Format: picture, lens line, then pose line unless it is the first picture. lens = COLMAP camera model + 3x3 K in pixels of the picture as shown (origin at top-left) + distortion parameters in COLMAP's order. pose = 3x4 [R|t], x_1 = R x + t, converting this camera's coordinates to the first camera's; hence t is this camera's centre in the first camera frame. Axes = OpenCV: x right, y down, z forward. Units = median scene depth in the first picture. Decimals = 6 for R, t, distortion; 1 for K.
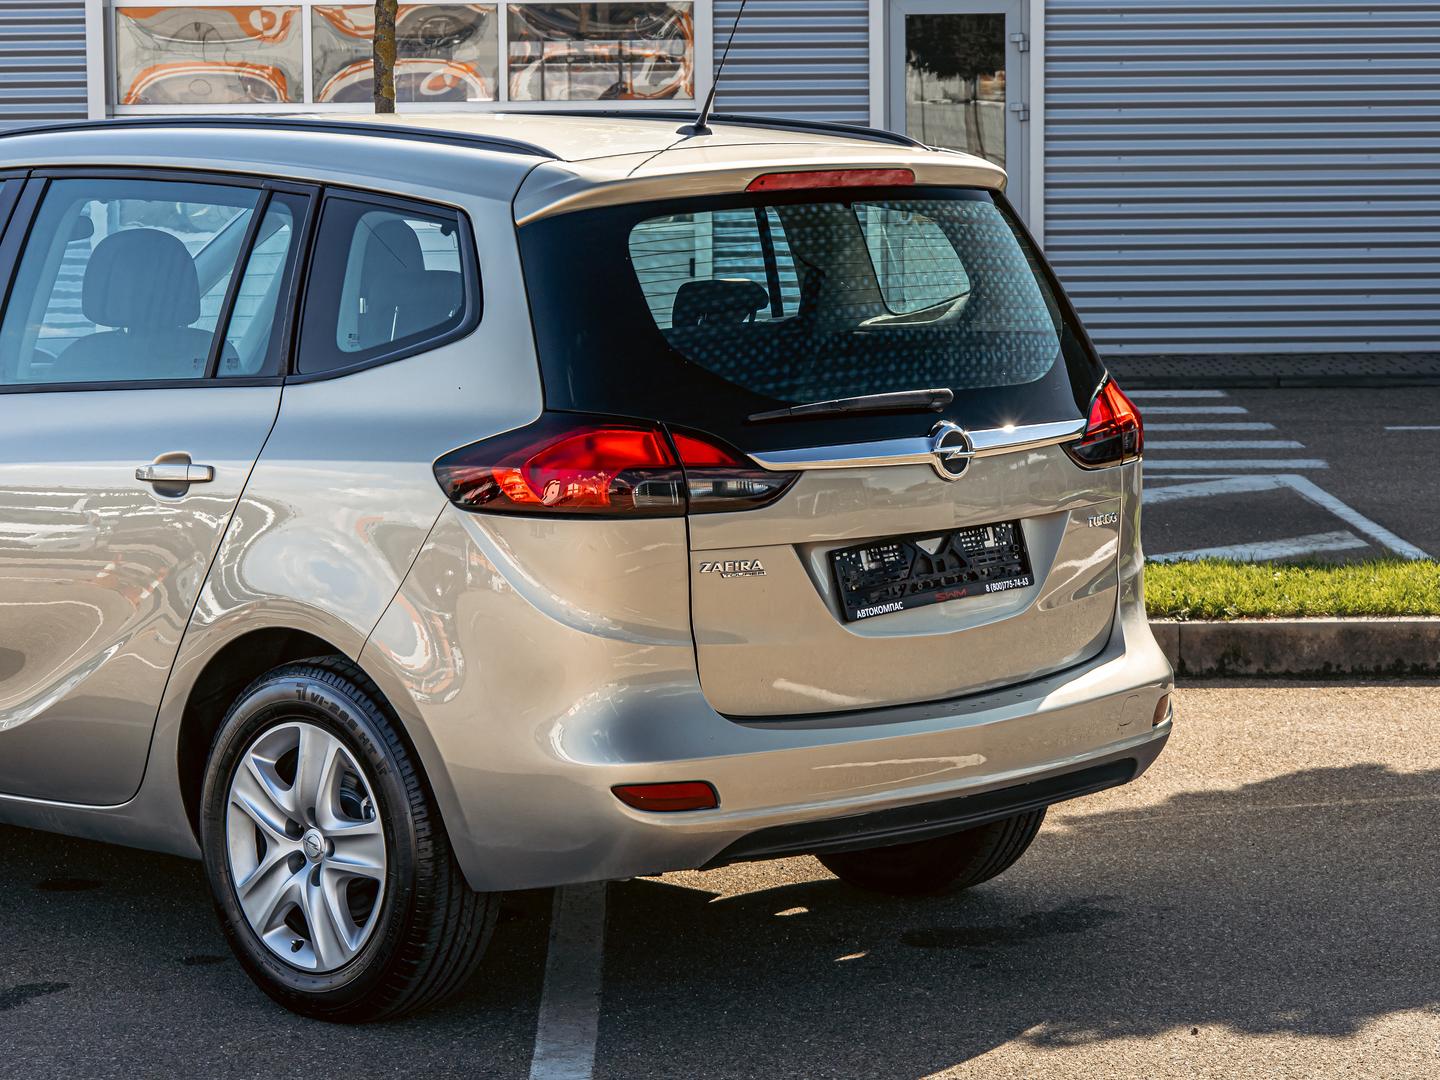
lens RADIAL K [[3712.4, 0, 588.4], [0, 3712.4, 540.3], [0, 0, 1]] dist [-0.099443, 0.214880]
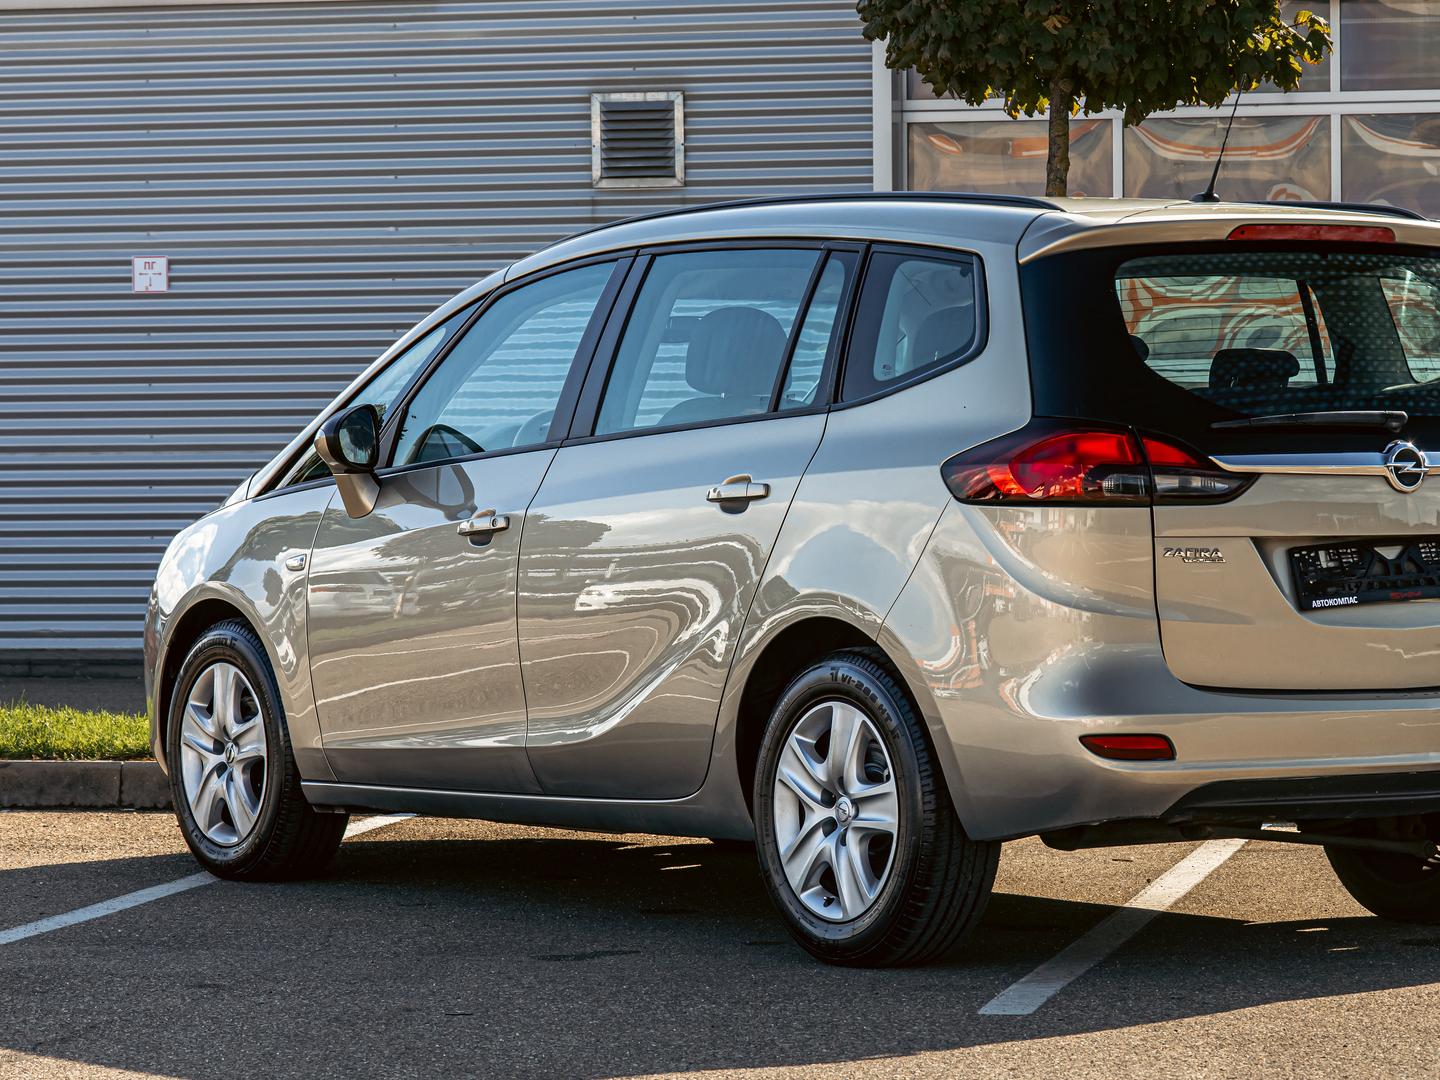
lens RADIAL K [[4734.8, 0, 720.0], [0, 4734.8, 540.0], [0, 0, 1]] dist [-0.166139, -0.450817]
pose [[0.980712, 0.006191, -0.195359, 0.174415], [-0.026604, 0.994424, -0.102044, 0.150735], [0.193638, 0.105273, 0.975409, -0.439395]]
